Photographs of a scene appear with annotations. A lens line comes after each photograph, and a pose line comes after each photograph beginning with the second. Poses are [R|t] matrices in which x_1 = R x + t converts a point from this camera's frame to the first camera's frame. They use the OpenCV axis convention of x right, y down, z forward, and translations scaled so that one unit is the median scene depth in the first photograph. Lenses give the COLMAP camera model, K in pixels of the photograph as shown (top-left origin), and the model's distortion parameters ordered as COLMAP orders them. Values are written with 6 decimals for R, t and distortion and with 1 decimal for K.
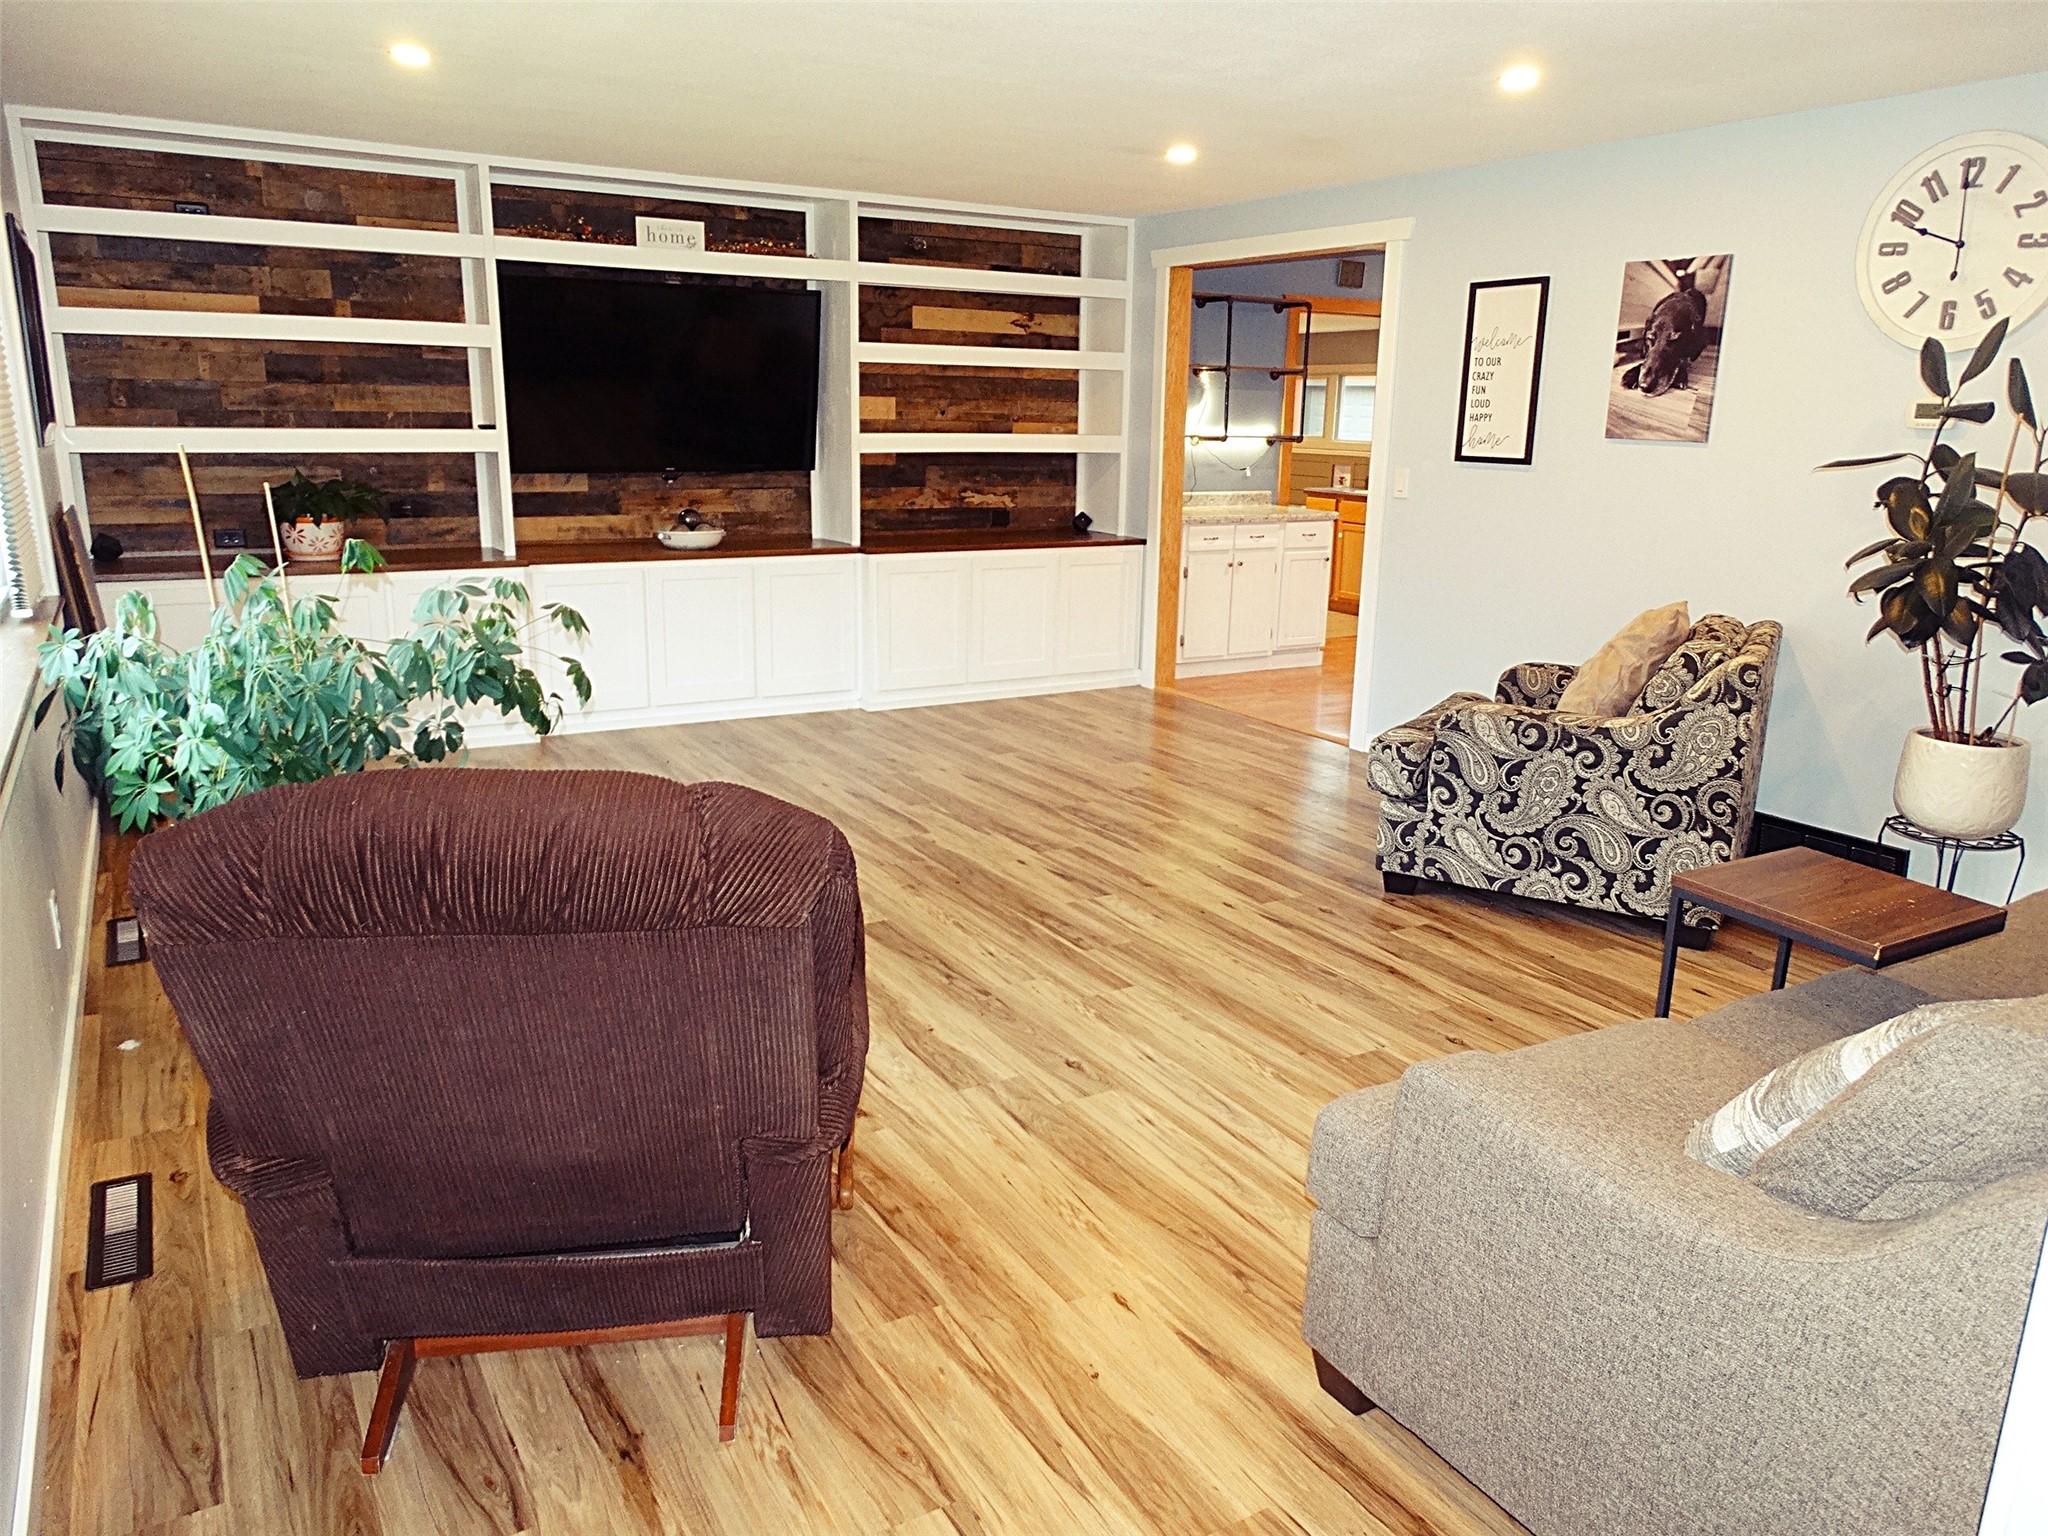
lens RADIAL K [[1452.2, 0, 1015.6], [0, 1452.2, 774.5], [0, 0, 1]] dist [-0.016520, 0.020085]
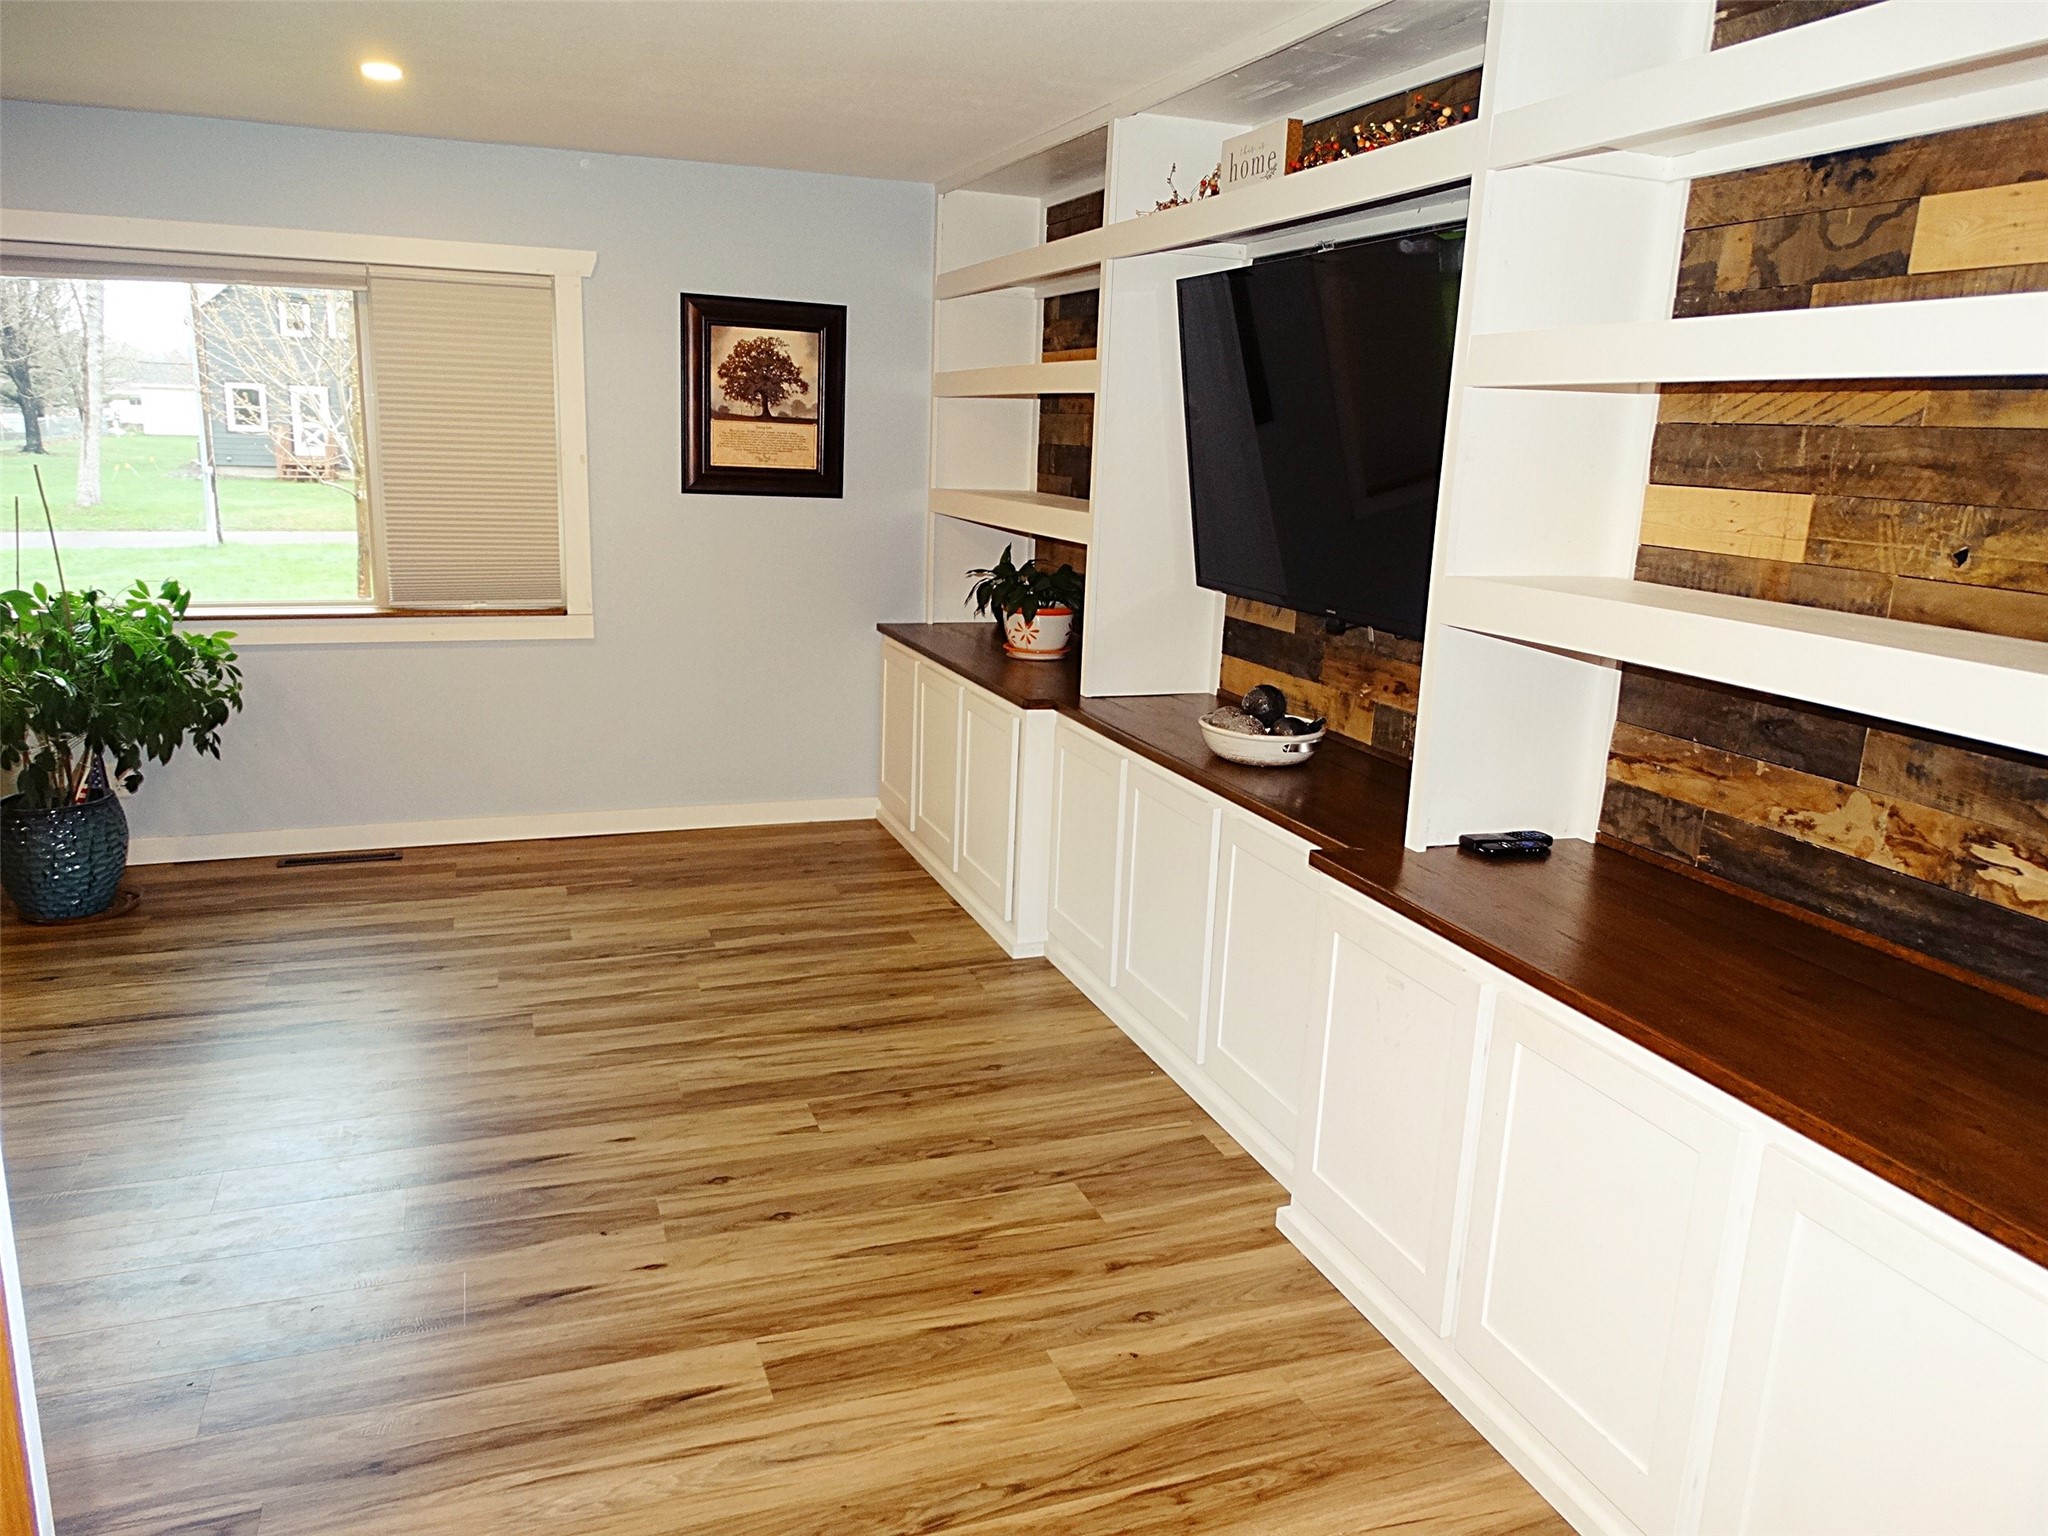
lens RADIAL K [[1452.2, 0, 1019.4], [0, 1452.2, 762.6], [0, 0, 1]] dist [-0.016520, 0.020085]
pose [[-0.175631, 0.197942, -0.964351, 0.269499], [-0.276056, 0.930373, 0.241244, -0.233443], [0.944959, 0.308585, -0.108759, 0.884813]]
